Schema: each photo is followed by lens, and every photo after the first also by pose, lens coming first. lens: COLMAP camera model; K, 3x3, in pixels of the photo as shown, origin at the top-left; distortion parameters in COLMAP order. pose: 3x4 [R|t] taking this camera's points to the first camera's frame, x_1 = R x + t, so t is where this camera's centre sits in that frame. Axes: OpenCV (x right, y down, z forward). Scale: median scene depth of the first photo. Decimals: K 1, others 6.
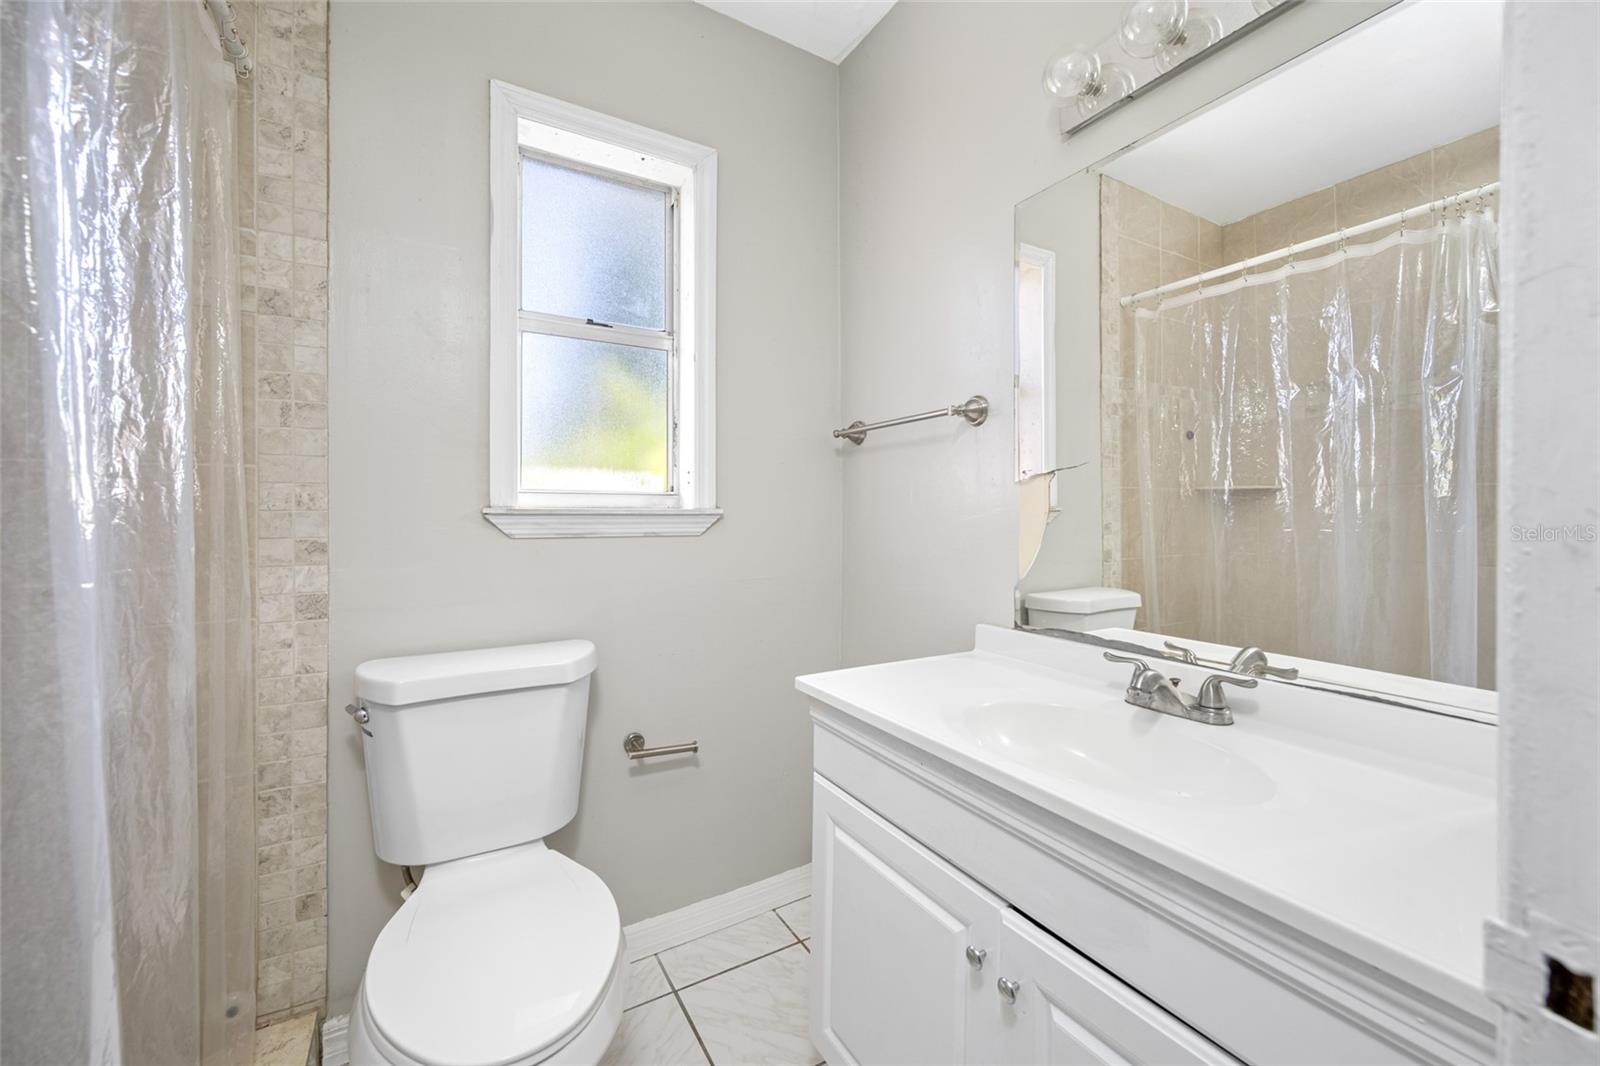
lens RADIAL K [[640.6, 0, 799.6], [0, 640.6, 511.2], [0, 0, 1]] dist [0.000628, 0.000048]
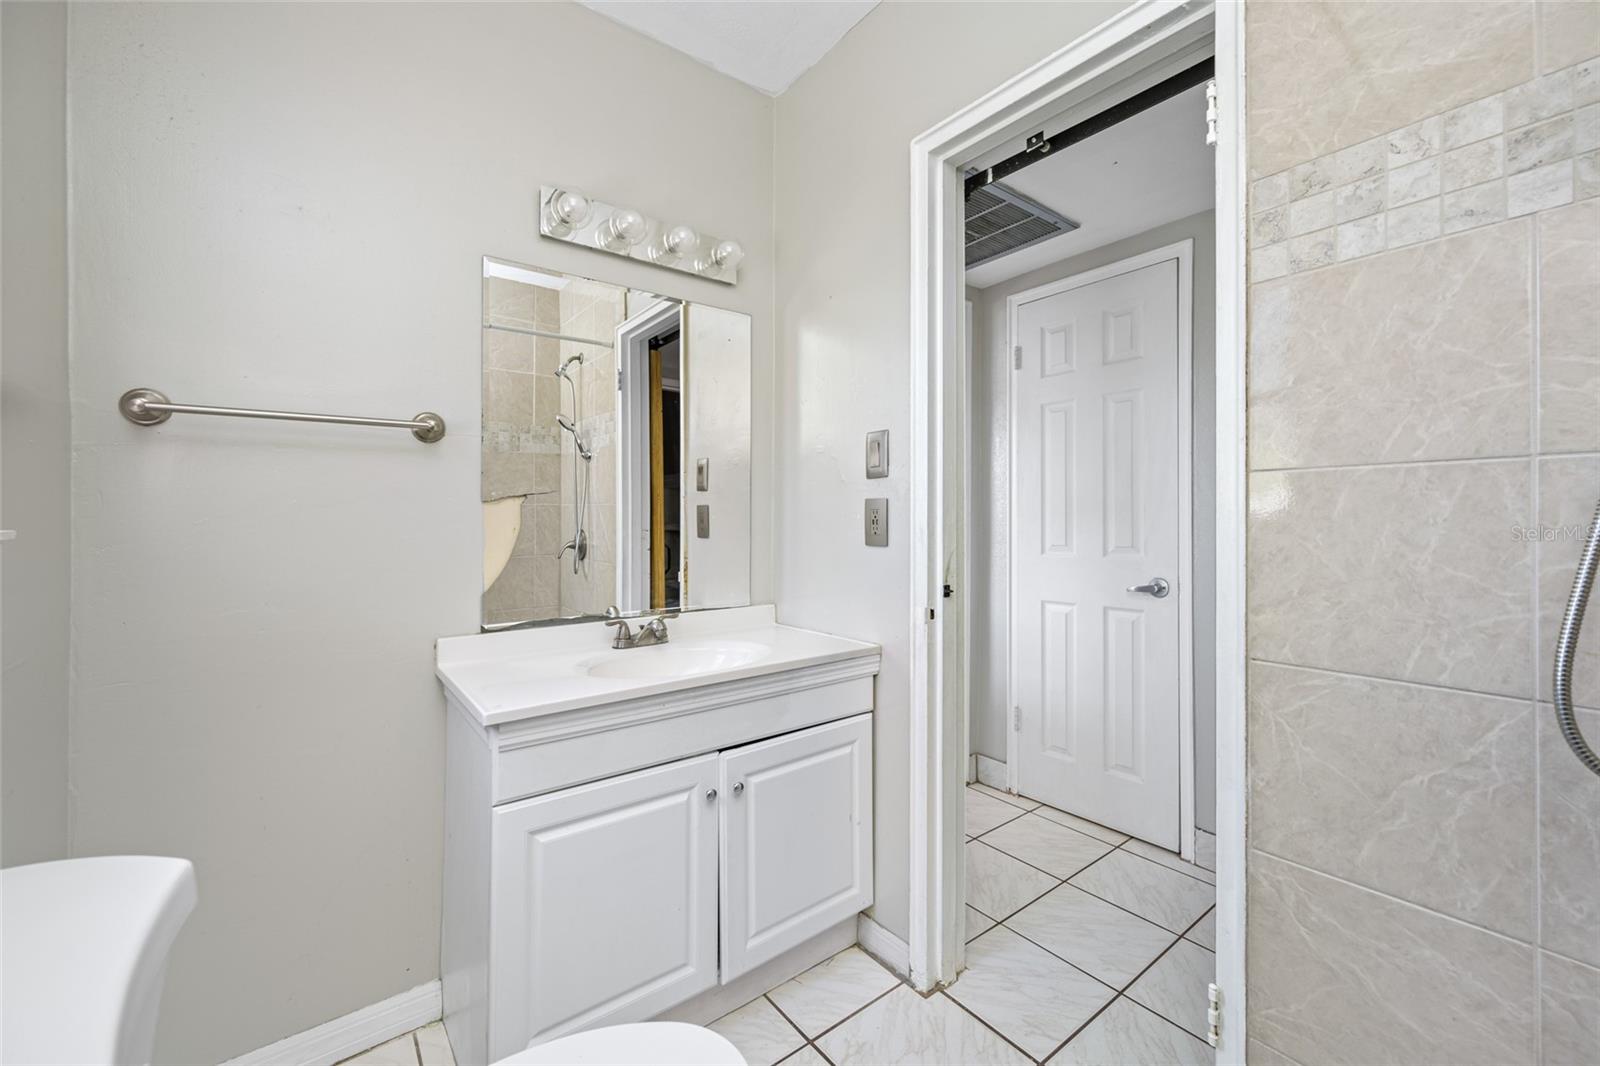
lens RADIAL K [[640.6, 0, 799.6], [0, 640.6, 511.2], [0, 0, 1]] dist [0.000628, 0.000048]
pose [[-0.128043, 0.000938, 0.991768, -0.981807], [0.001164, 0.999999, -0.000796, -0.030540], [-0.991768, 0.001052, -0.128044, 0.677559]]
